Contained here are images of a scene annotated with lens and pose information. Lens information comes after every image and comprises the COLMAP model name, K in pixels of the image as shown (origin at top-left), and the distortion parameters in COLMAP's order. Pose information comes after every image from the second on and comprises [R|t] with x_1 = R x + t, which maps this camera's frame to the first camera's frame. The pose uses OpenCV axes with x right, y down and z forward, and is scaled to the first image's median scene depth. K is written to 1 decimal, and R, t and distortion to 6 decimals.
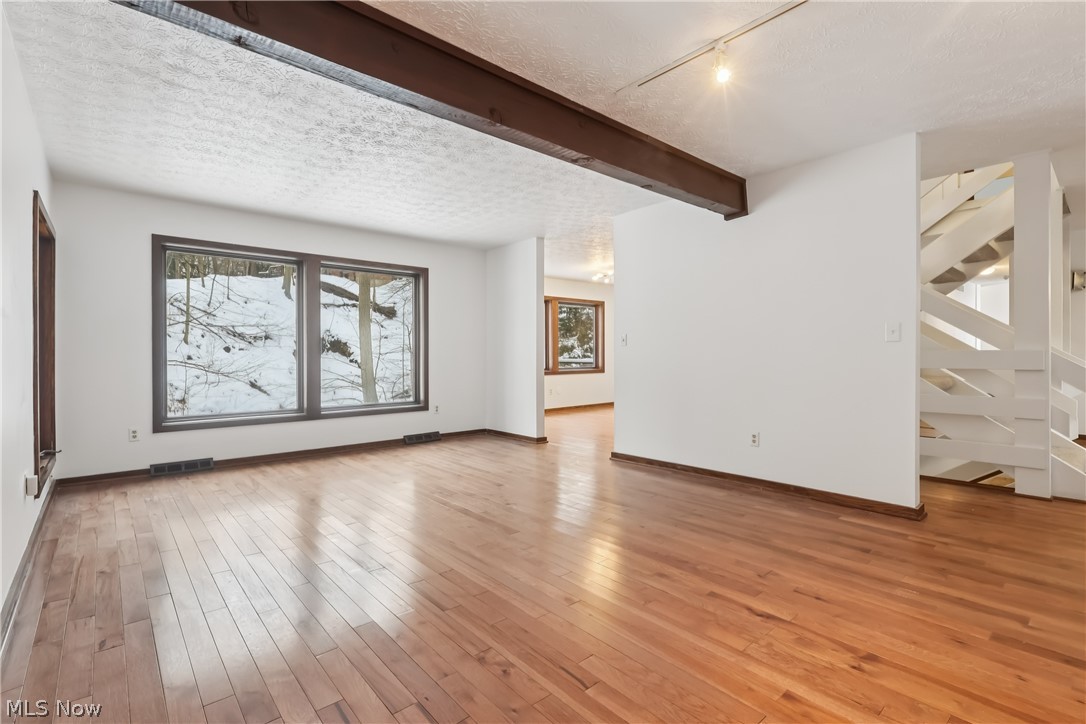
lens RADIAL K [[500.2, 0, 539.7], [0, 500.2, 354.5], [0, 0, 1]] dist [-0.009260, 0.000386]
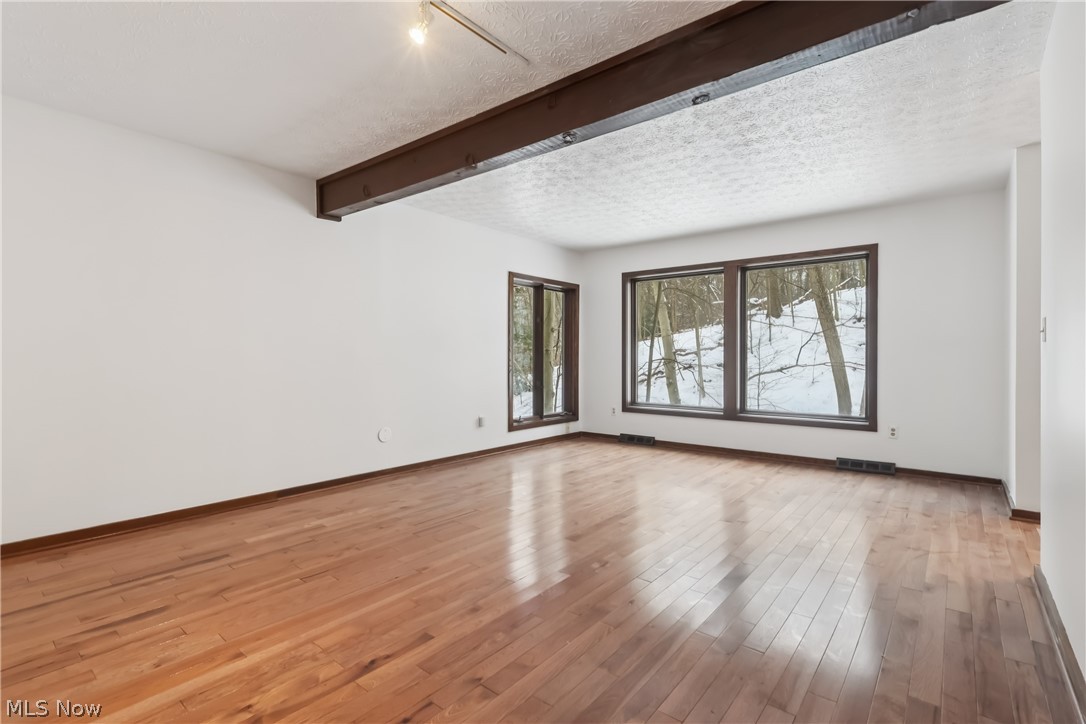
lens RADIAL K [[505.8, 0, 541.8], [0, 505.8, 358.2], [0, 0, 1]] dist [-0.001389, 0.000290]
pose [[0.172897, 0.007044, -0.984915, 1.147049], [-0.001915, 0.999975, 0.006816, -0.010717], [0.984938, 0.000708, 0.172906, 0.961702]]
